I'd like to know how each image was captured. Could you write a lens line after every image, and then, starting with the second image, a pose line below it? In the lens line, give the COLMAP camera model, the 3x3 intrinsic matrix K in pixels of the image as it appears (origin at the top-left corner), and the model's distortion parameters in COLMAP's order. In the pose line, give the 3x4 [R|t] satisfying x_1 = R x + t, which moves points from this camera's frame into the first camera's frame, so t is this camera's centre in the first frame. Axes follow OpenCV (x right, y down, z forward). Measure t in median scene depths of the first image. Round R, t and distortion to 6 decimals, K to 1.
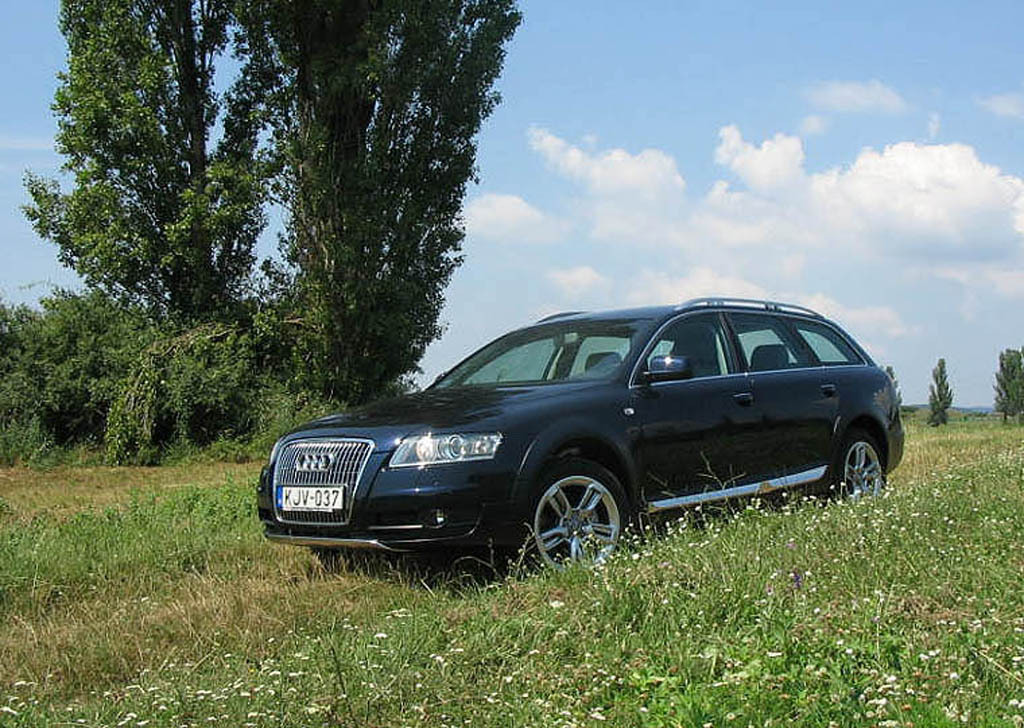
lens RADIAL K [[1437.3, 0, 512.0], [0, 1437.3, 364.0], [0, 0, 1]] dist [-0.089145, 0.045320]
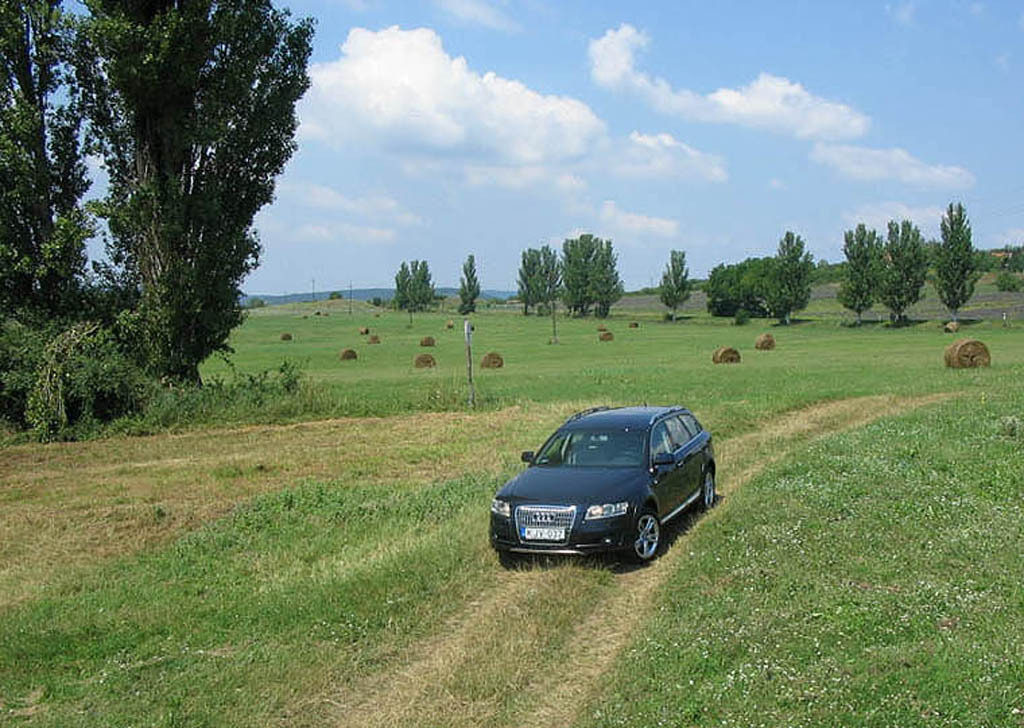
lens RADIAL K [[1437.3, 0, 512.0], [0, 1437.3, 364.0], [0, 0, 1]] dist [-0.089145, 0.045320]
pose [[0.934010, -0.023430, 0.356478, -0.289437], [-0.013119, 0.994924, 0.099767, -0.116360], [-0.357006, -0.097860, 0.928962, -0.310426]]
